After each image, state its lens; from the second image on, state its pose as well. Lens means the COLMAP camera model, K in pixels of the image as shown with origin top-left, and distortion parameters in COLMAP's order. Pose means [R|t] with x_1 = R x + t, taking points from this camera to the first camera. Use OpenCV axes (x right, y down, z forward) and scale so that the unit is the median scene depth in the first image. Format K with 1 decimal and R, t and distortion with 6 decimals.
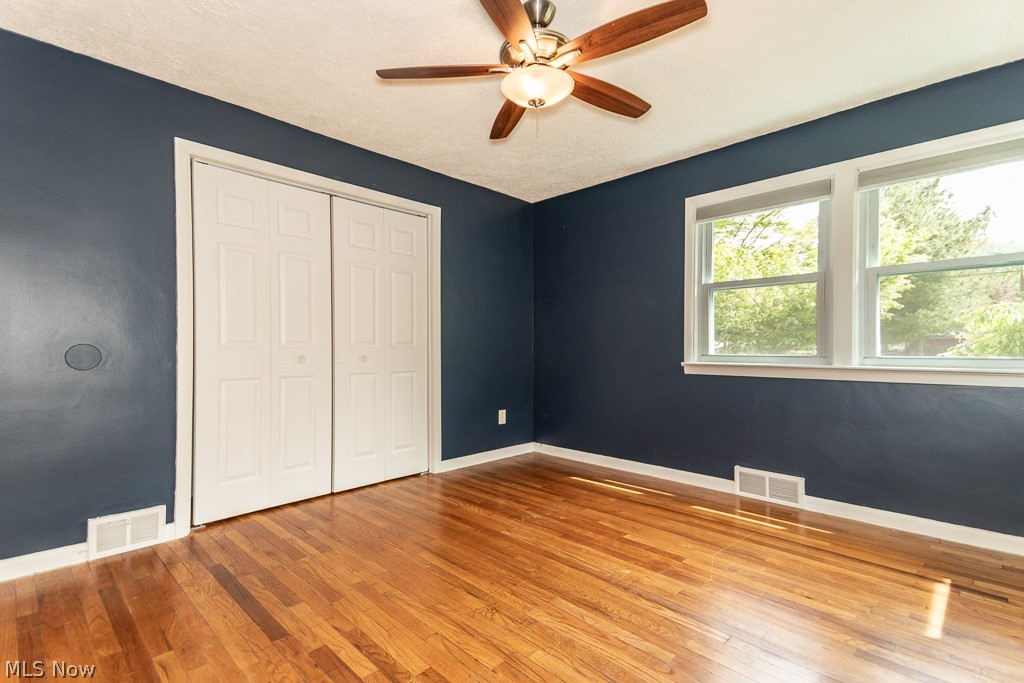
lens RADIAL K [[468.6, 0, 509.1], [0, 468.6, 346.2], [0, 0, 1]] dist [0.069977, -0.028602]
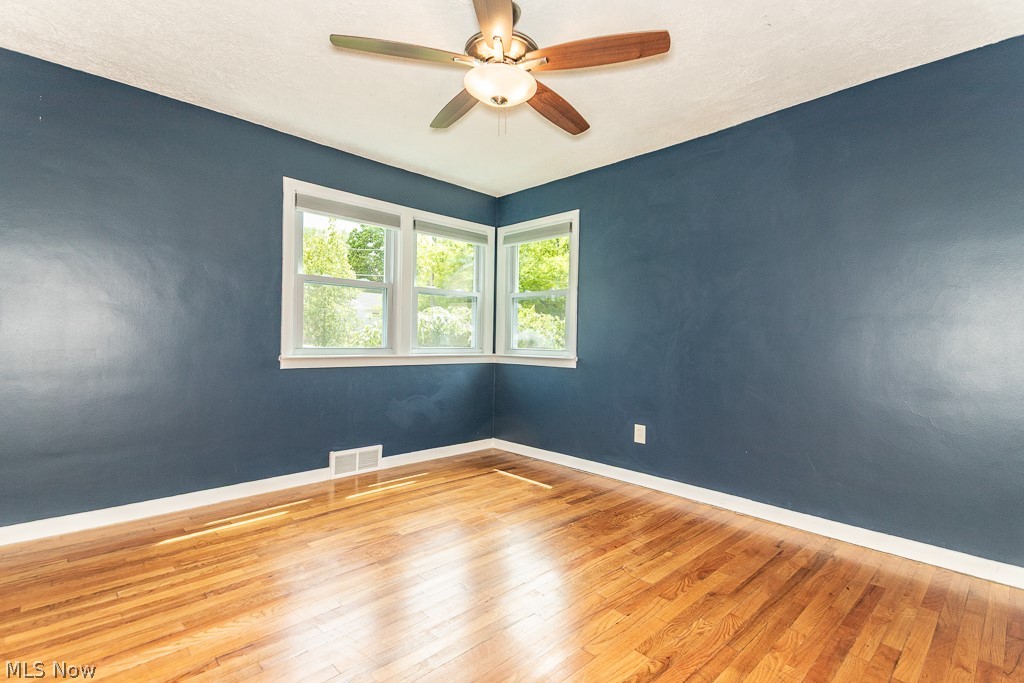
lens RADIAL K [[471.4, 0, 509.9], [0, 471.4, 339.4], [0, 0, 1]] dist [0.071664, -0.029484]
pose [[0.045922, 0.000297, 0.998945, -0.616957], [-0.017821, 0.999841, 0.000522, -0.008862], [-0.998786, -0.017826, 0.045920, 0.608500]]
